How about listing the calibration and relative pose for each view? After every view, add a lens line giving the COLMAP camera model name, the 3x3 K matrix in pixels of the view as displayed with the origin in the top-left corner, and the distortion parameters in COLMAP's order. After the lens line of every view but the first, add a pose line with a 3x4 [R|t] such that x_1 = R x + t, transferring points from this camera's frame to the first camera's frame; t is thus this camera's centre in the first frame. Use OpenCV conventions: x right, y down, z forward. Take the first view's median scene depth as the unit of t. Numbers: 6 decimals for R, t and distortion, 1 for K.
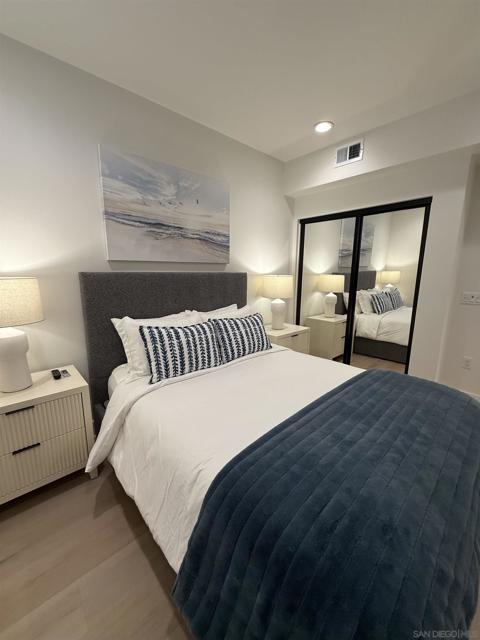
lens RADIAL K [[254.5, 0, 238.9], [0, 254.5, 317.8], [0, 0, 1]] dist [0.000055, 0.000299]
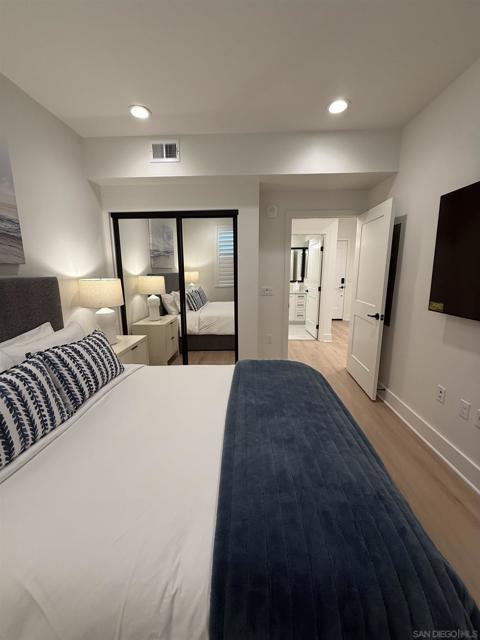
lens RADIAL K [[254.5, 0, 238.9], [0, 254.5, 317.8], [0, 0, 1]] dist [0.000055, 0.000299]
pose [[0.699539, -0.143071, 0.700126, -0.162043], [0.143475, 0.987922, 0.058527, -0.039725], [-0.700043, 0.059508, 0.711617, 0.170850]]
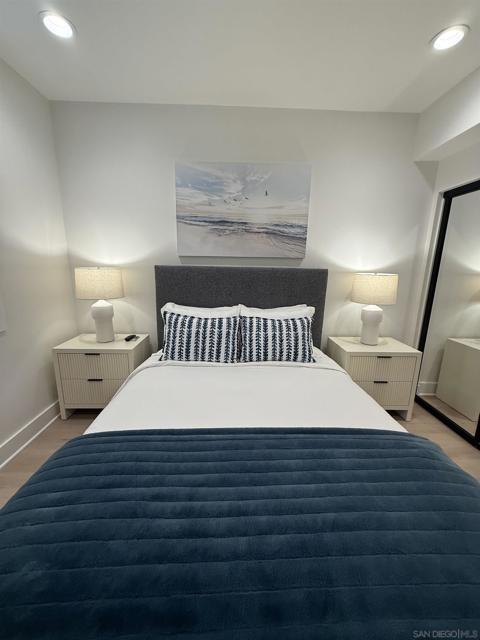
lens RADIAL K [[254.5, 0, 238.9], [0, 254.5, 317.8], [0, 0, 1]] dist [0.000055, 0.000299]
pose [[0.758842, 0.143979, -0.635161, 0.457678], [-0.132910, 0.988969, 0.065391, -0.044142], [0.637569, 0.034798, 0.769607, 0.222202]]
